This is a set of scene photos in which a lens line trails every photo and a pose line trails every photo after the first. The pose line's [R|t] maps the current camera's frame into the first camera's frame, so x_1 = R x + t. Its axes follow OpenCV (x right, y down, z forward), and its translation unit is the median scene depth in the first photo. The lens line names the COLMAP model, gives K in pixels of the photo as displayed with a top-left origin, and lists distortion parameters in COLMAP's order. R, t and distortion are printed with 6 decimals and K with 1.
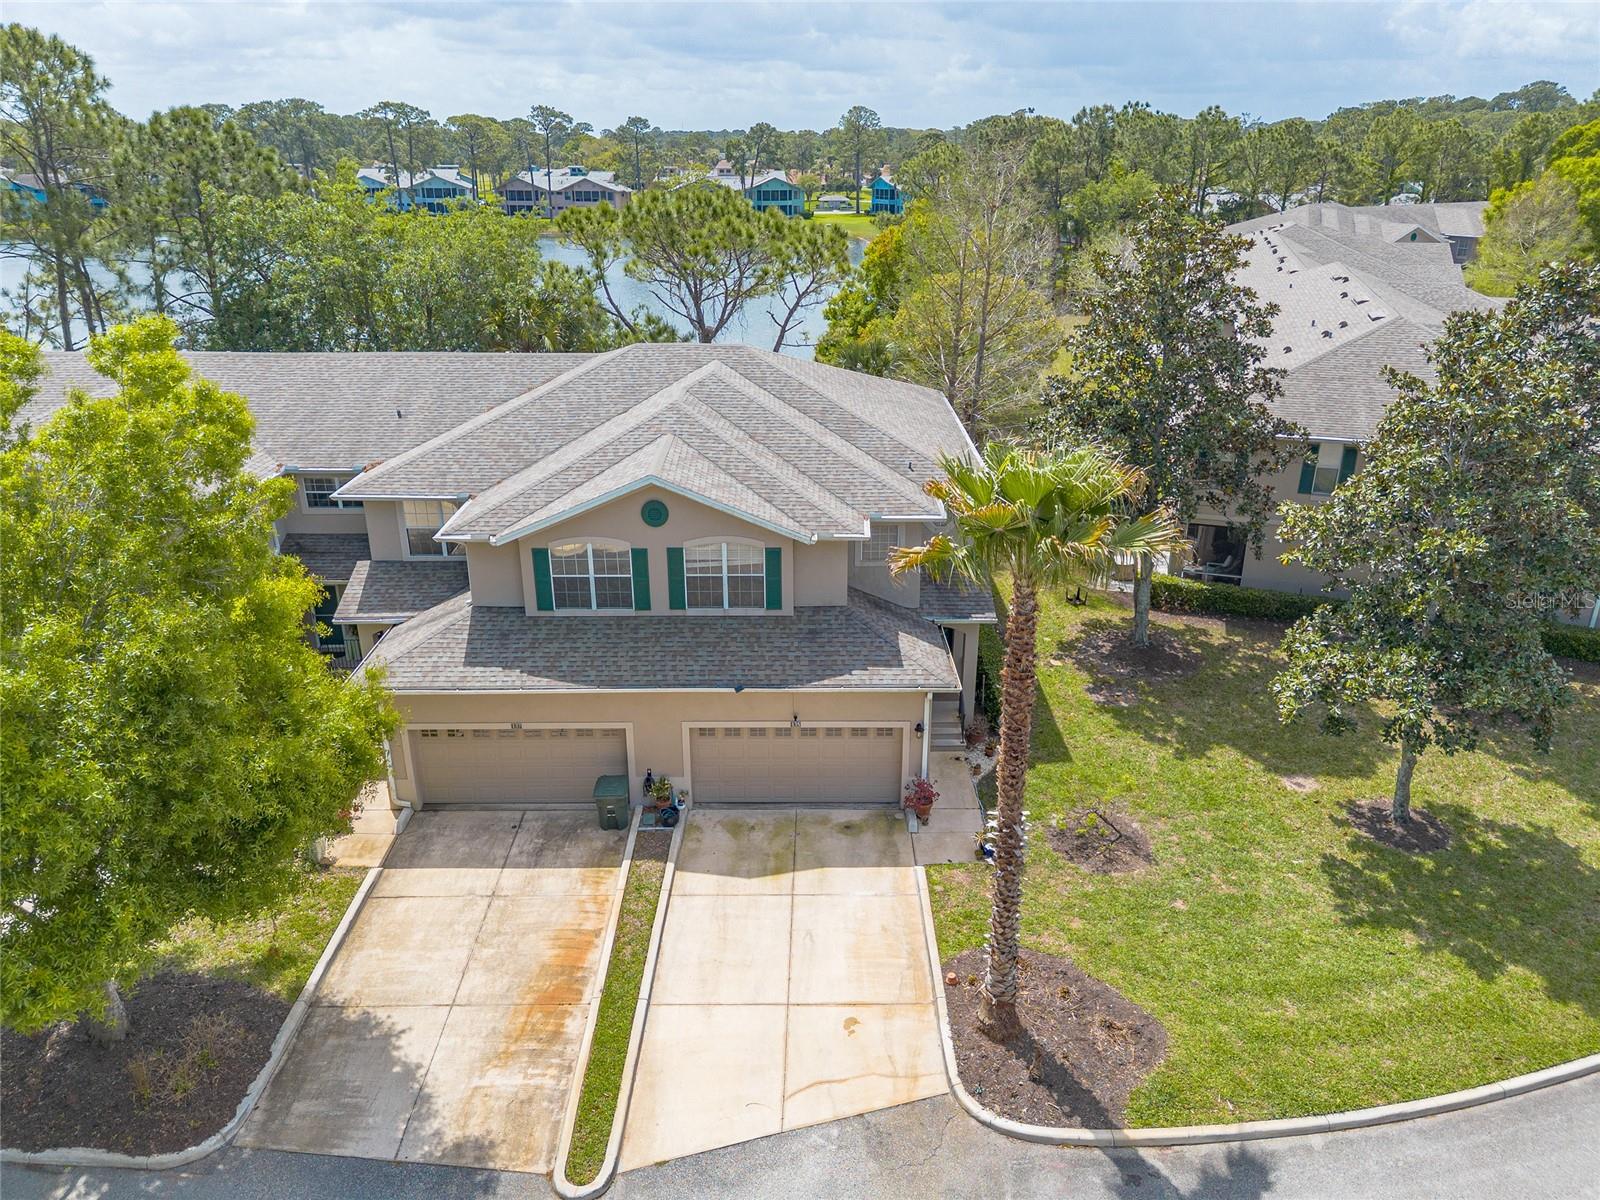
lens RADIAL K [[1116.6, 0, 774.4], [0, 1116.6, 650.9], [0, 0, 1]] dist [0.051525, -0.049376]
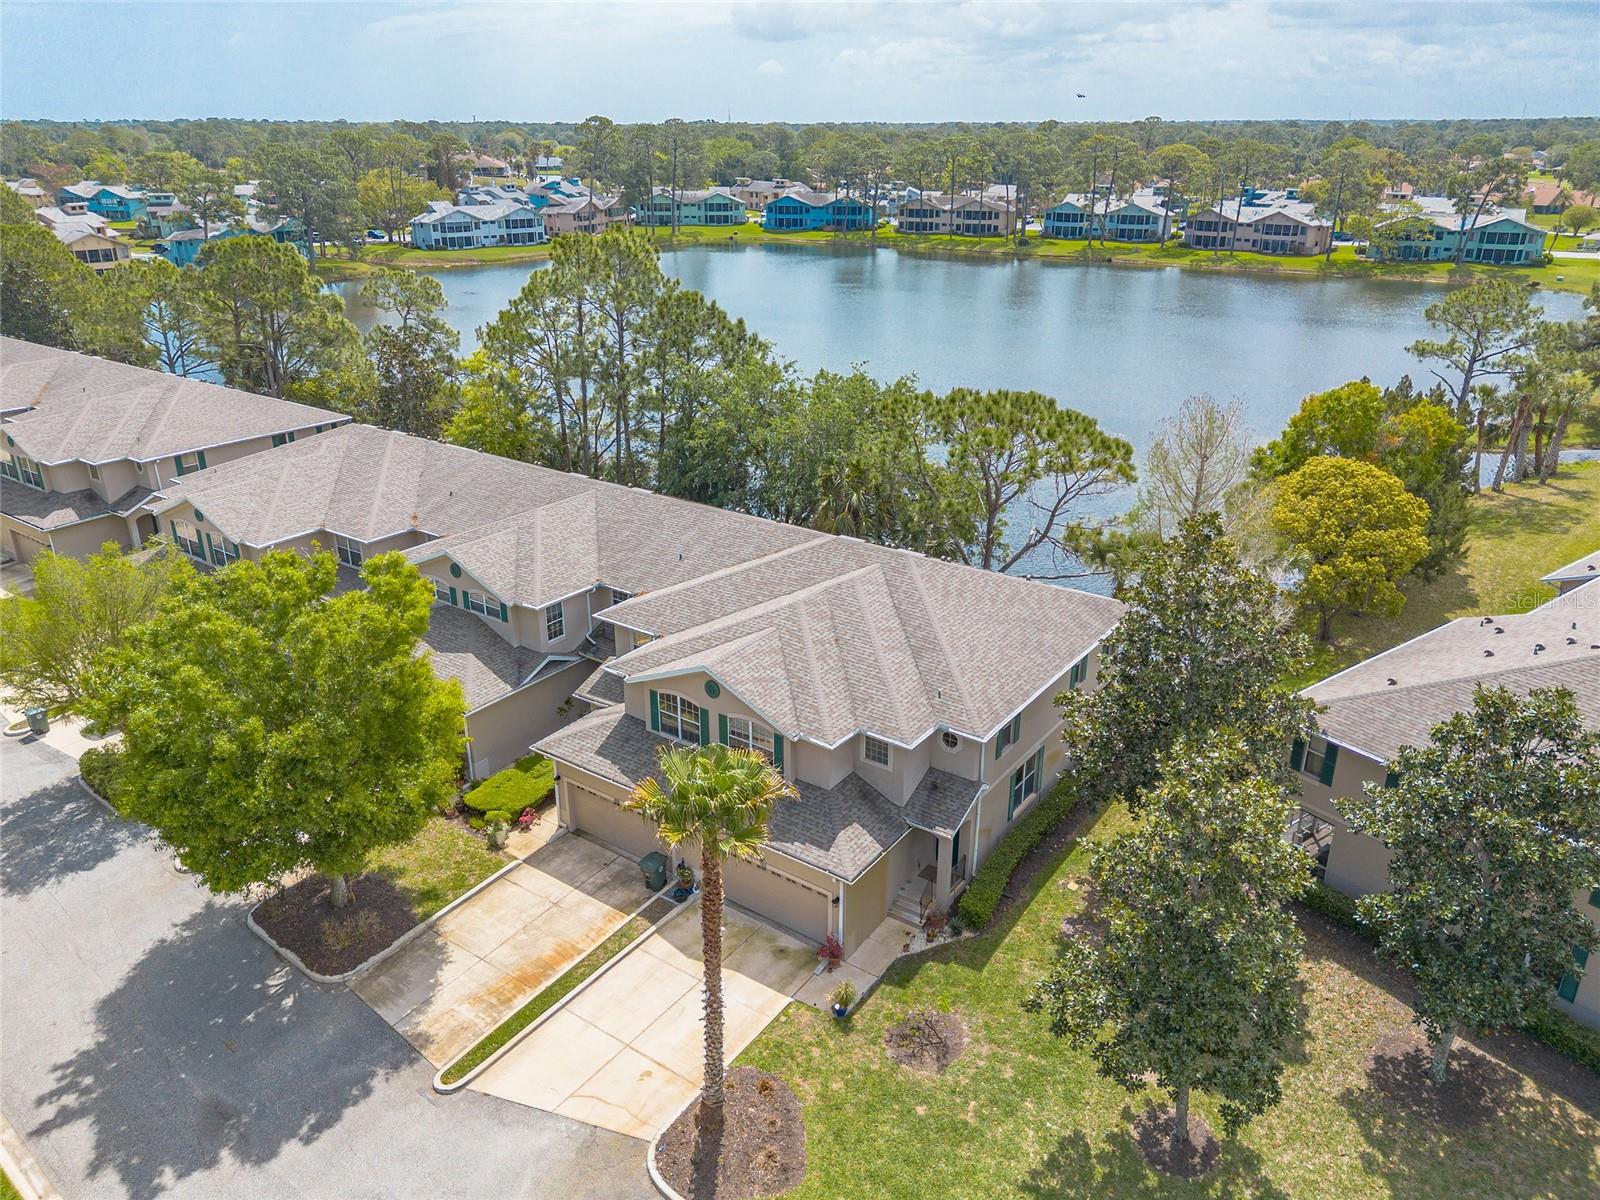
lens RADIAL K [[1116.6, 0, 774.4], [0, 1116.6, 650.9], [0, 0, 1]] dist [0.051525, -0.049376]
pose [[0.809521, 0.242814, -0.534525, 0.717641], [-0.233878, 0.968478, 0.085742, -0.316352], [0.538495, 0.055604, 0.840792, -0.164993]]
